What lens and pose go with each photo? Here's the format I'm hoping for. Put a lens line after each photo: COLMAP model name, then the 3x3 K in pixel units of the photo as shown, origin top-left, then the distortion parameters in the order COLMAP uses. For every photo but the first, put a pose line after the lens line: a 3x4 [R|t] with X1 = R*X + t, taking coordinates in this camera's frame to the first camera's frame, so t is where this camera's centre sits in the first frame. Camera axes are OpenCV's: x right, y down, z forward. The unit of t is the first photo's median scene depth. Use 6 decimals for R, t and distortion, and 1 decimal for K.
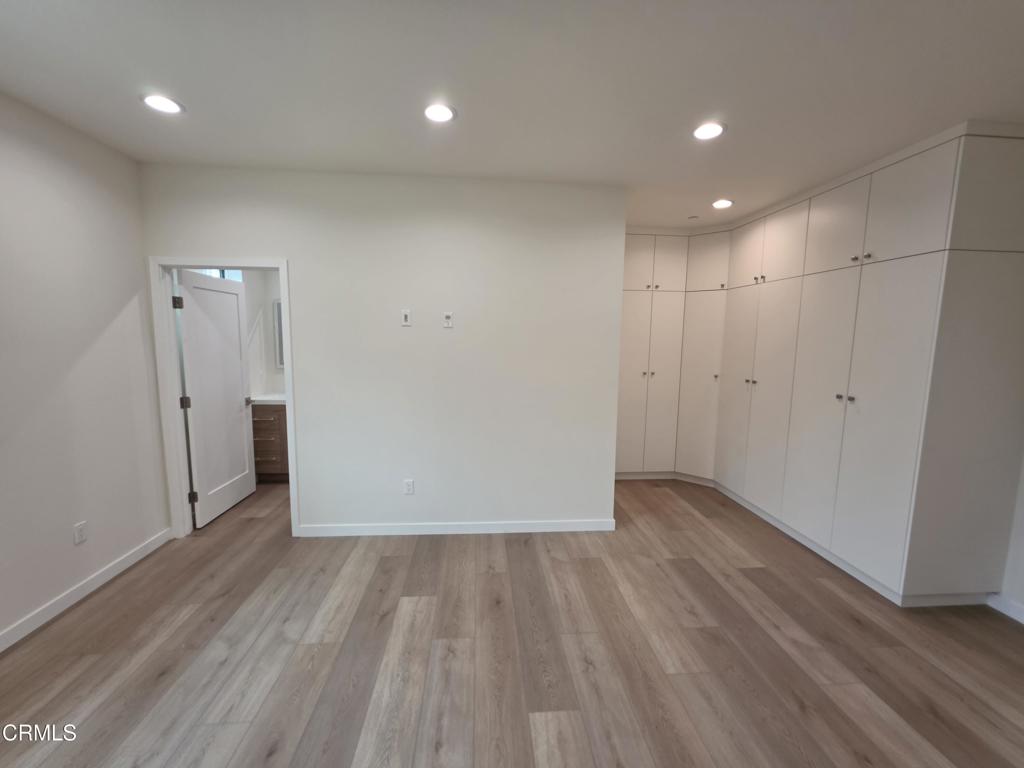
lens RADIAL K [[408.2, 0, 512.5], [0, 408.2, 382.3], [0, 0, 1]] dist [-0.007147, 0.002782]
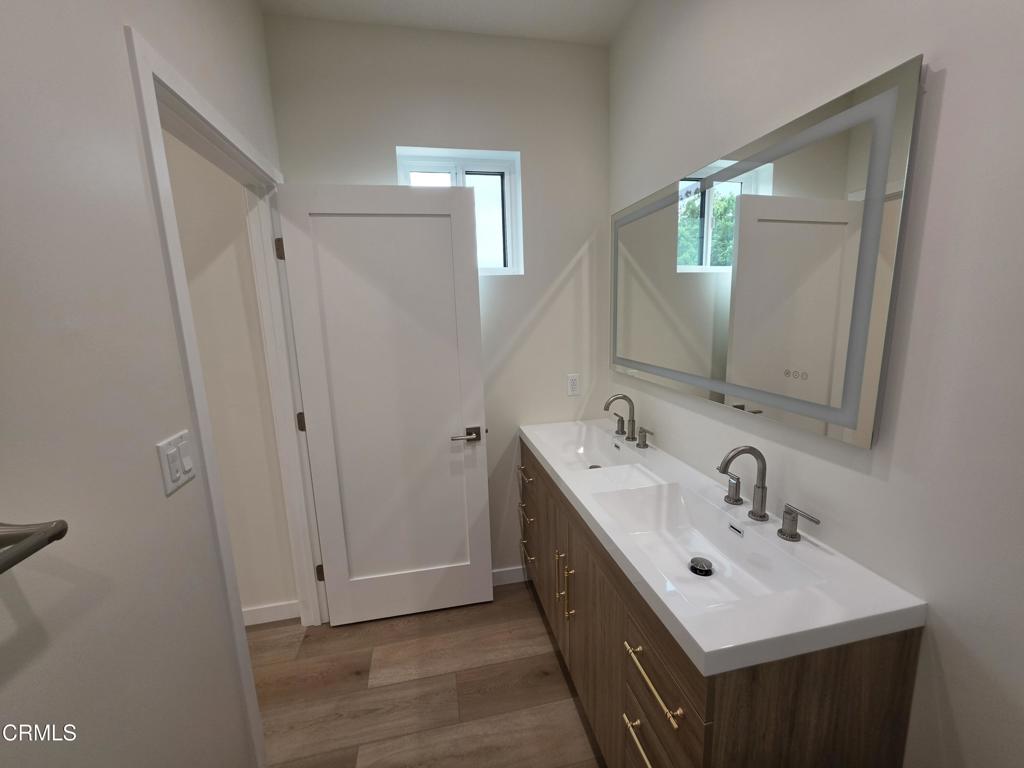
lens RADIAL K [[408.2, 0, 512.5], [0, 408.2, 382.3], [0, 0, 1]] dist [-0.007147, 0.002782]
pose [[0.116355, 0.154213, -0.981163, -0.145239], [-0.076570, 0.986325, 0.145944, -0.084684], [0.990252, 0.058146, 0.126572, 0.882885]]
